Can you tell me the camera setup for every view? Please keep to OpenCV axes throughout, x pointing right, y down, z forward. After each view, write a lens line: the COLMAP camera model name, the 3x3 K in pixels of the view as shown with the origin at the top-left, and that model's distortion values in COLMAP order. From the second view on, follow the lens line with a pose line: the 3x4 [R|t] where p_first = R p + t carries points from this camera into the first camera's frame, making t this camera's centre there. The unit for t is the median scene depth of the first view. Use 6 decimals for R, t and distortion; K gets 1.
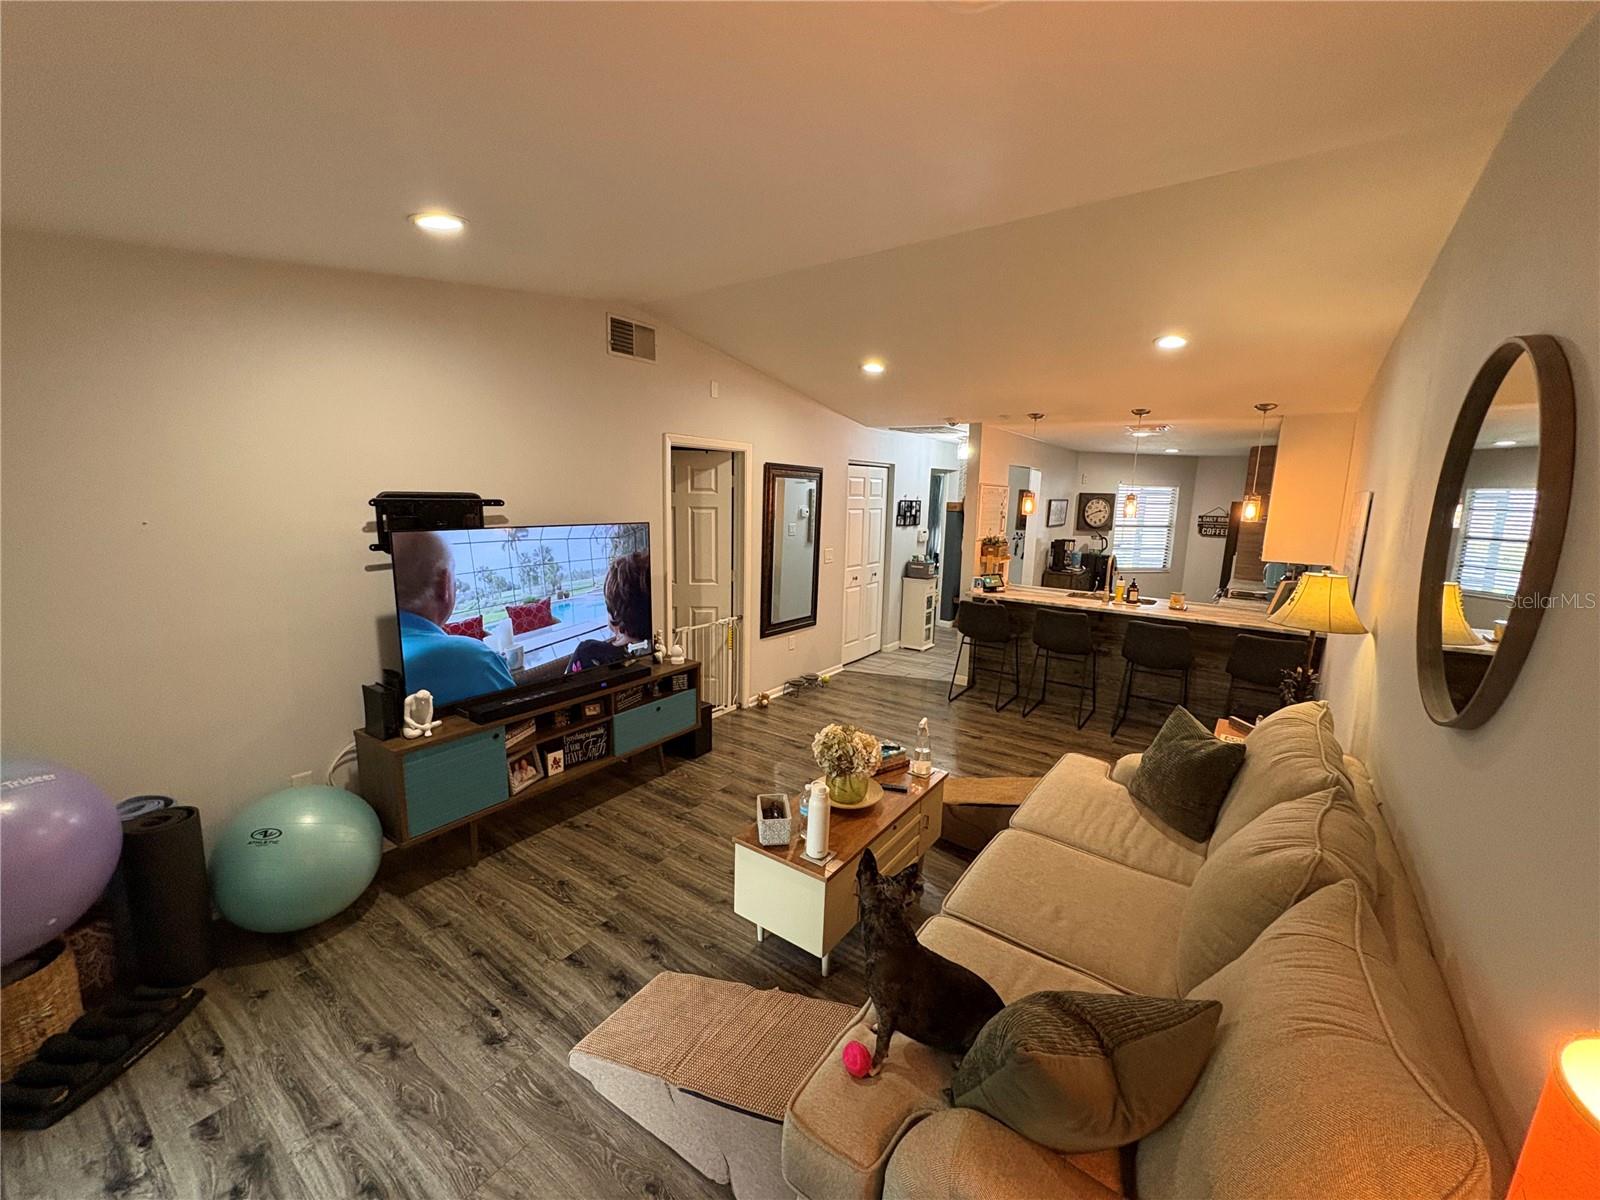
lens RADIAL K [[639.2, 0, 800.5], [0, 639.2, 600.8], [0, 0, 1]] dist [-0.000103, 0.000607]
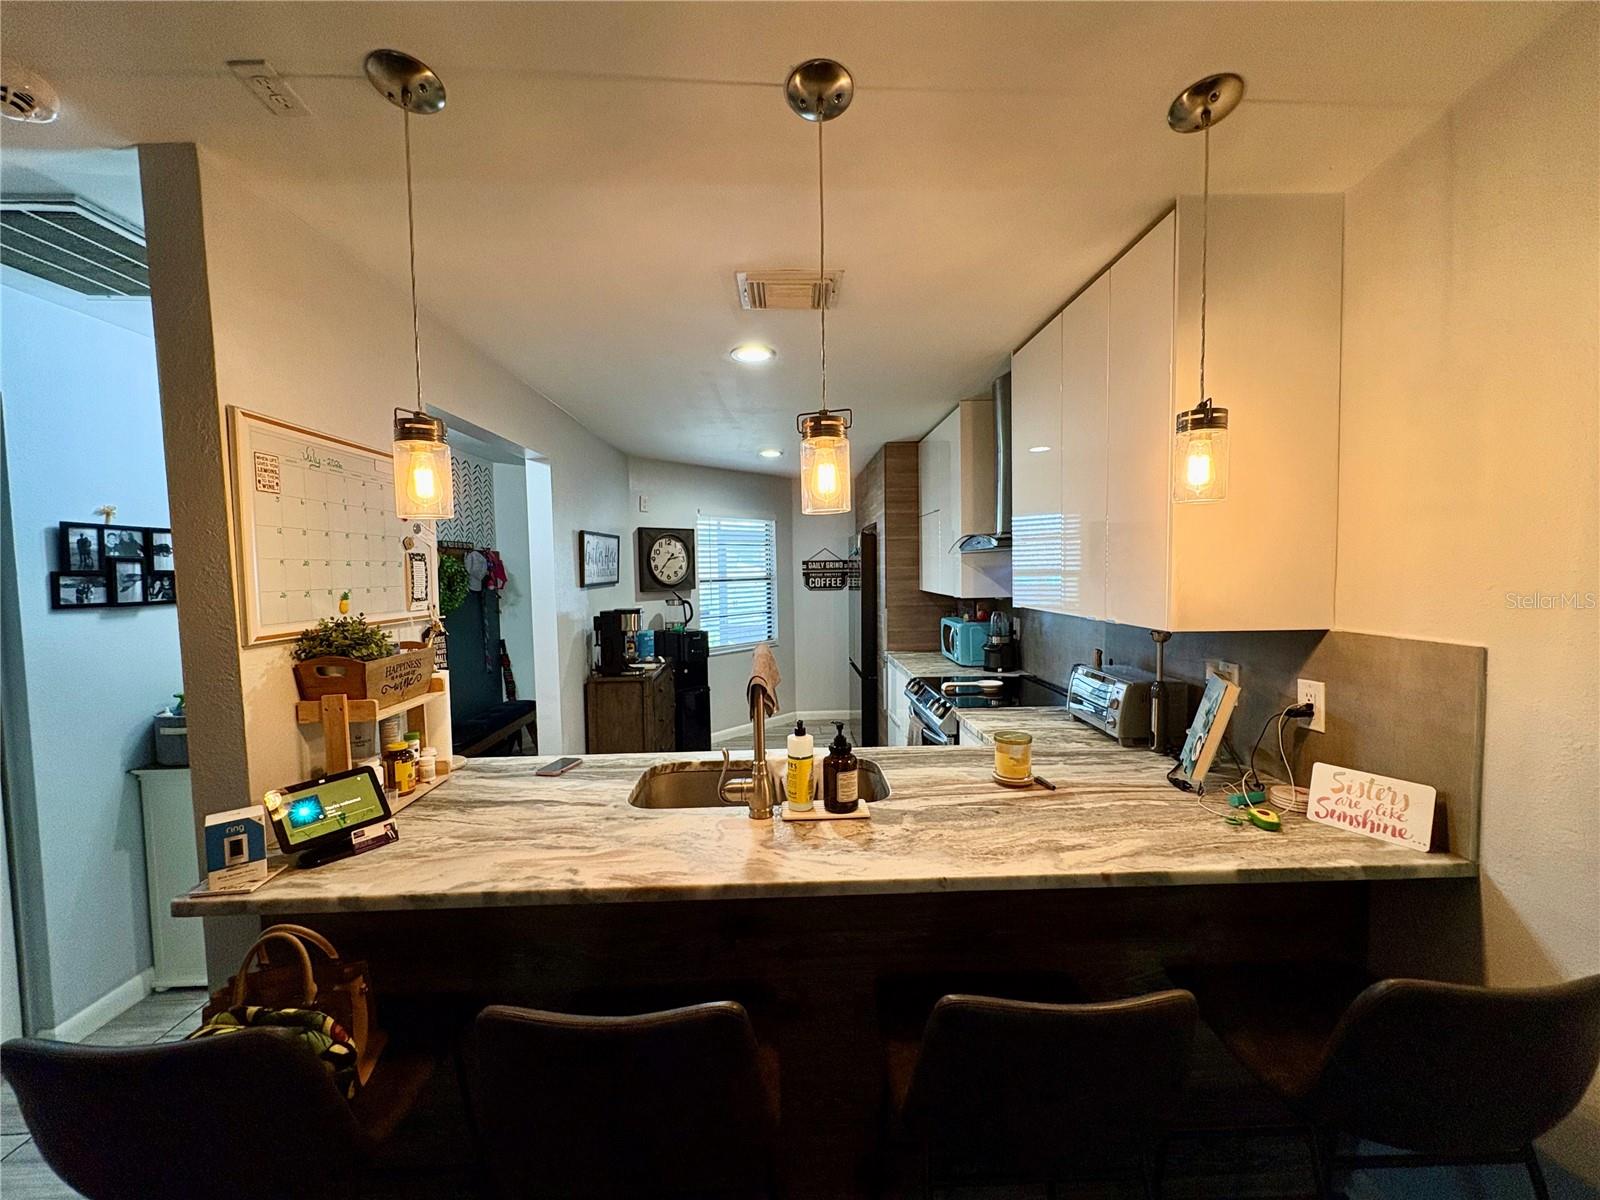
lens RADIAL K [[639.2, 0, 800.5], [0, 639.2, 600.8], [0, 0, 1]] dist [-0.000103, 0.000607]
pose [[0.794330, -0.069756, 0.603469, 0.200932], [0.137869, 0.988165, -0.067250, -0.044680], [-0.591635, 0.136618, 0.794546, 0.464288]]
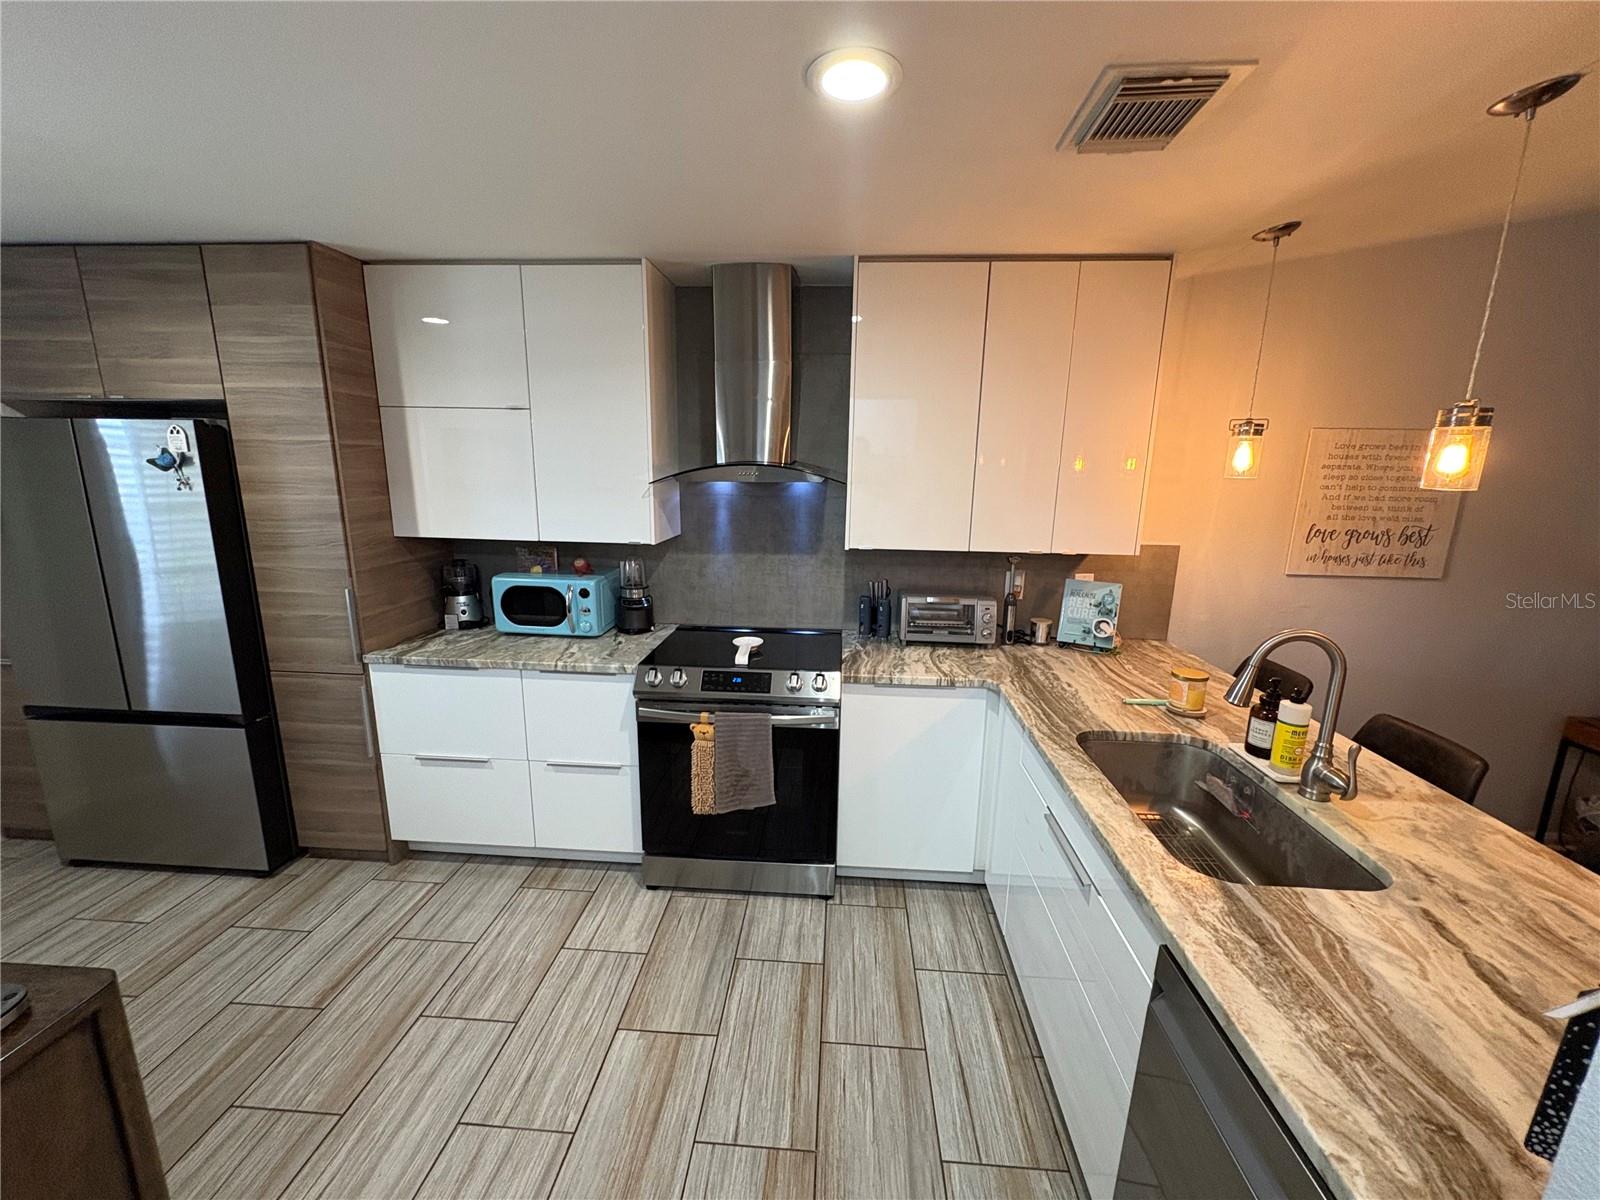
lens RADIAL K [[639.2, 0, 800.5], [0, 639.2, 600.8], [0, 0, 1]] dist [-0.000103, 0.000607]
pose [[-0.522086, -0.209692, 0.826714, 0.237155], [0.115304, 0.943053, 0.312018, -0.118729], [-0.845063, 0.258223, -0.468177, 0.807626]]
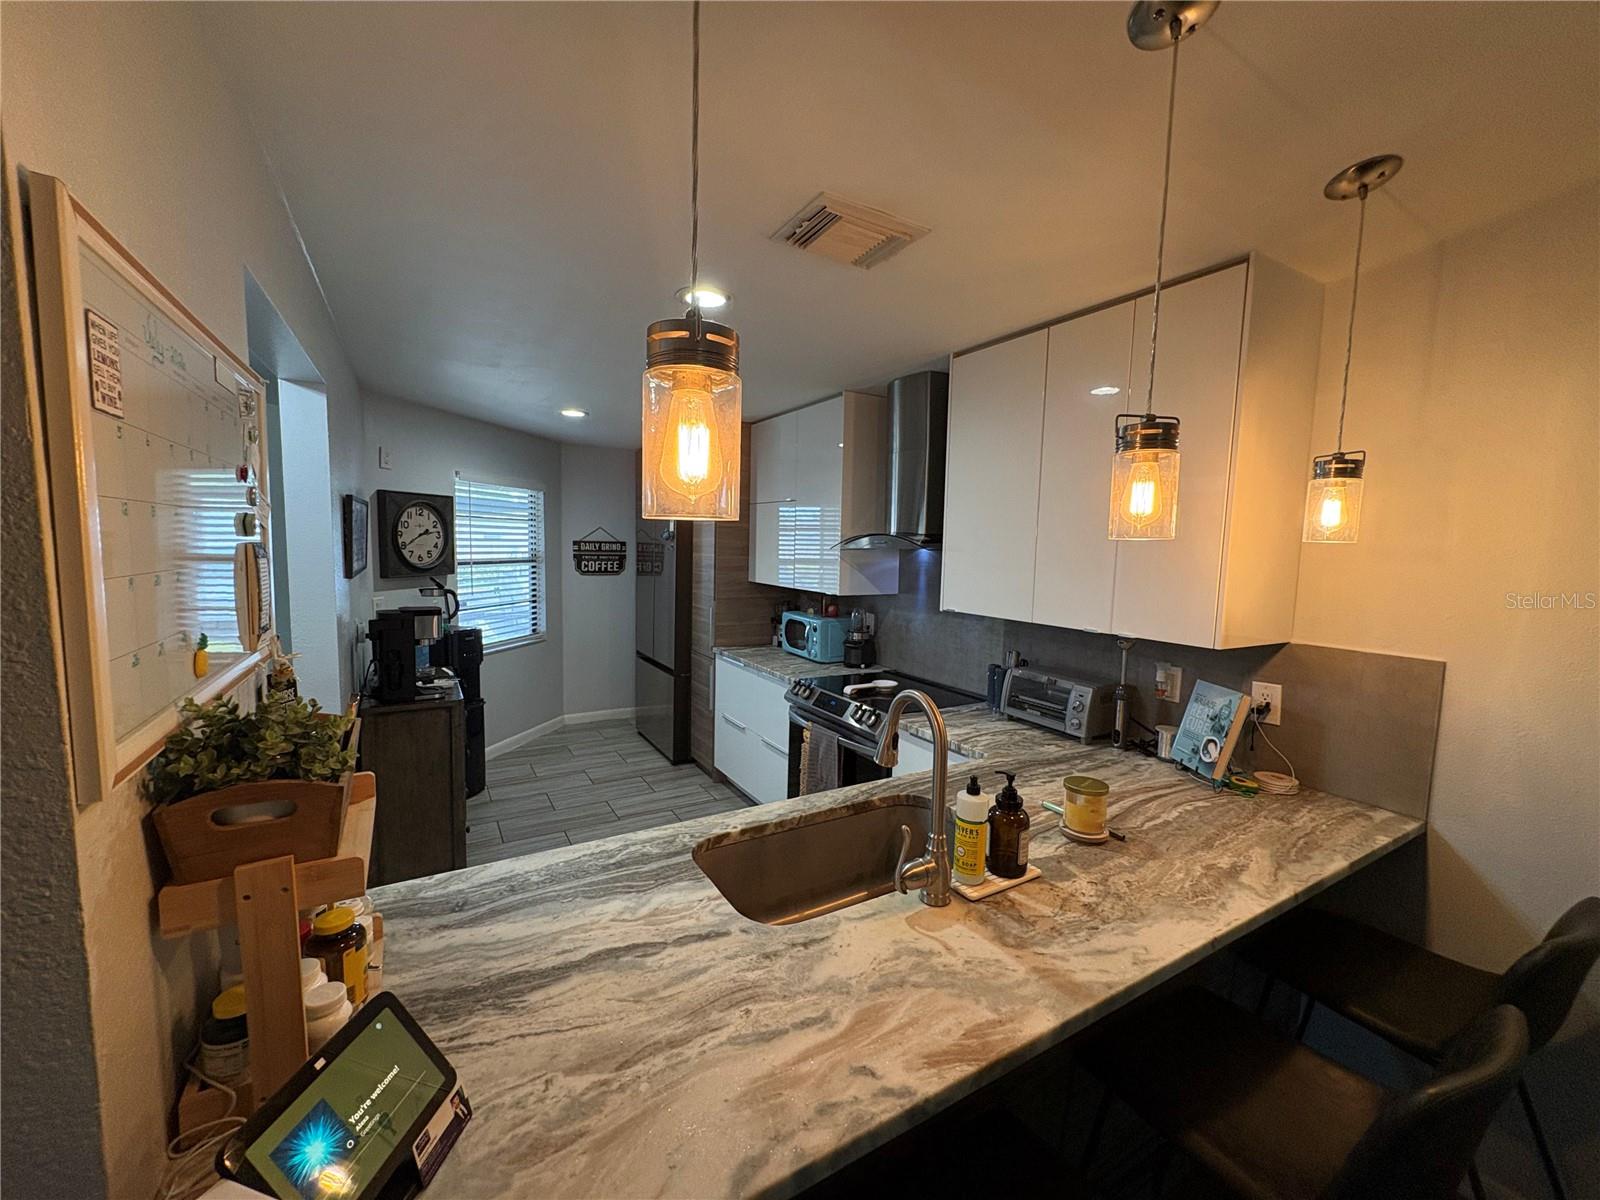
lens RADIAL K [[639.2, 0, 800.5], [0, 639.2, 600.8], [0, 0, 1]] dist [-0.000103, 0.000607]
pose [[0.401641, -0.096548, 0.910694, 0.158939], [0.139434, 0.989280, 0.043385, -0.076096], [-0.905120, 0.109556, 0.410798, 0.583031]]
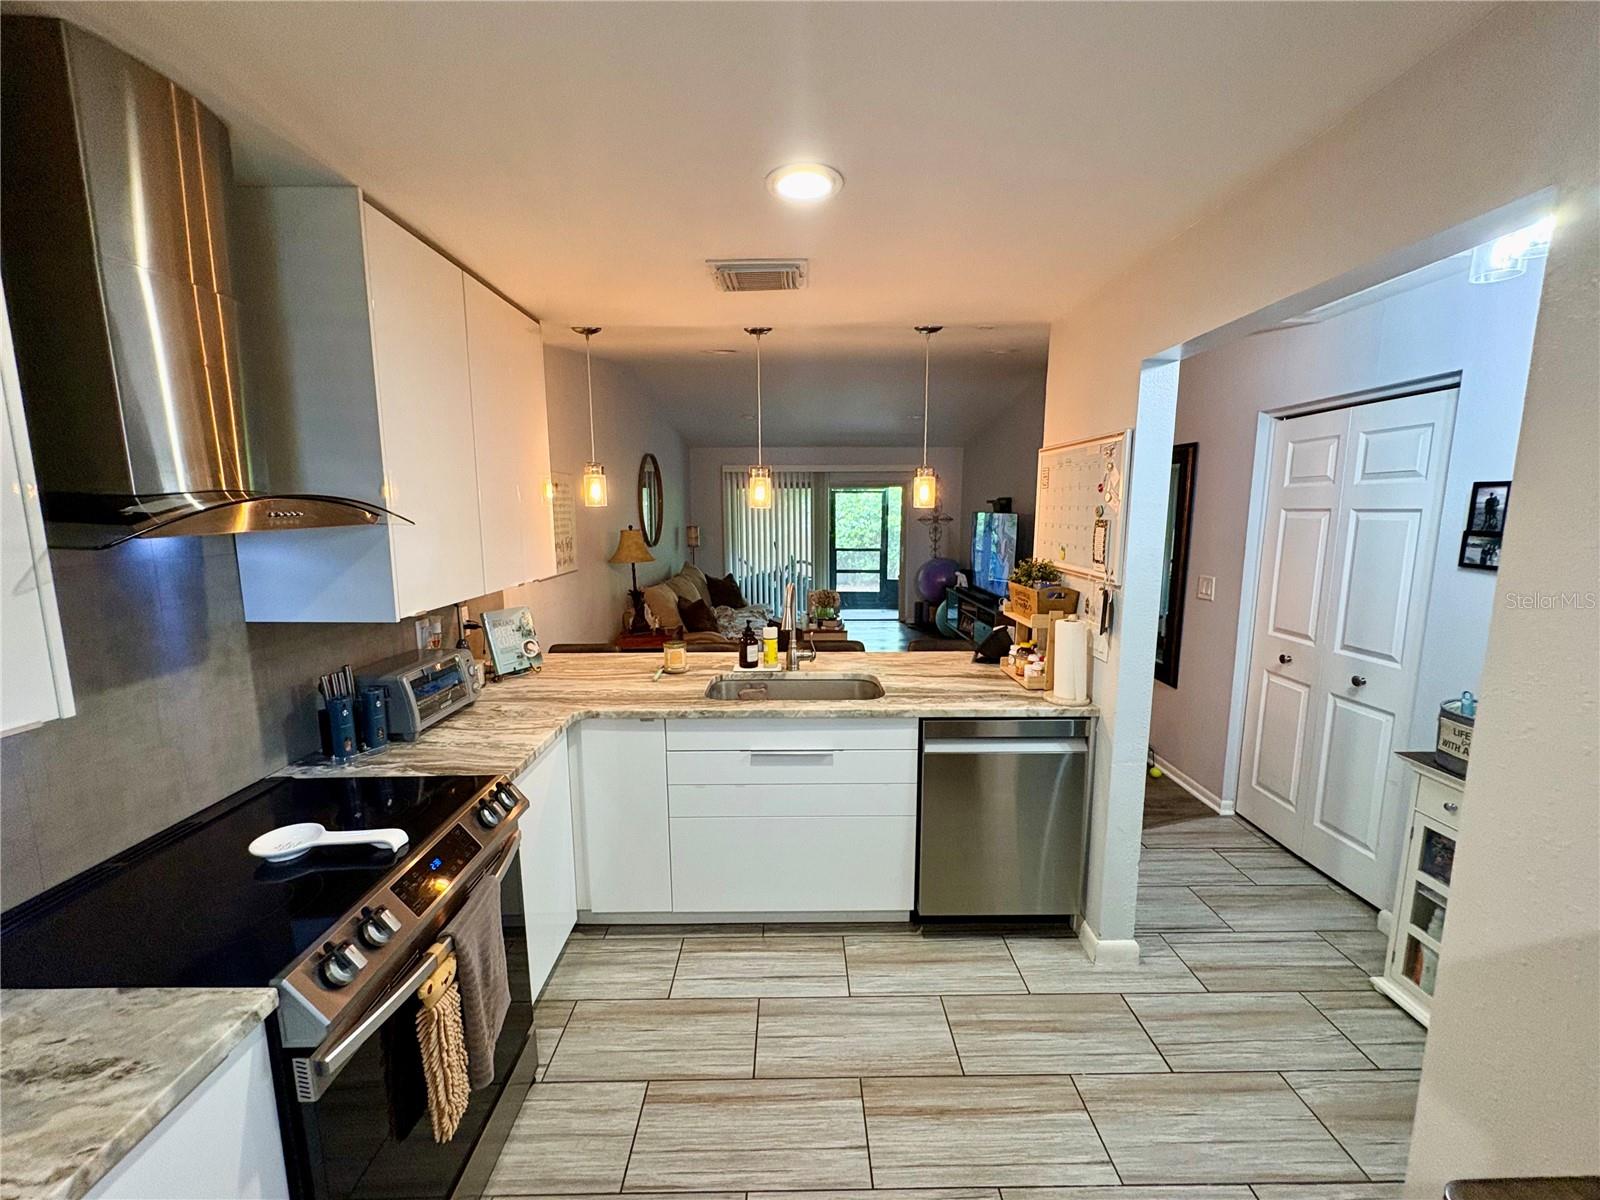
lens RADIAL K [[639.2, 0, 800.5], [0, 639.2, 600.8], [0, 0, 1]] dist [-0.000103, 0.000607]
pose [[-0.808536, 0.064093, -0.584945, 0.483352], [-0.116371, 0.957003, 0.265713, -0.119896], [0.576825, 0.282910, -0.766313, 0.866107]]
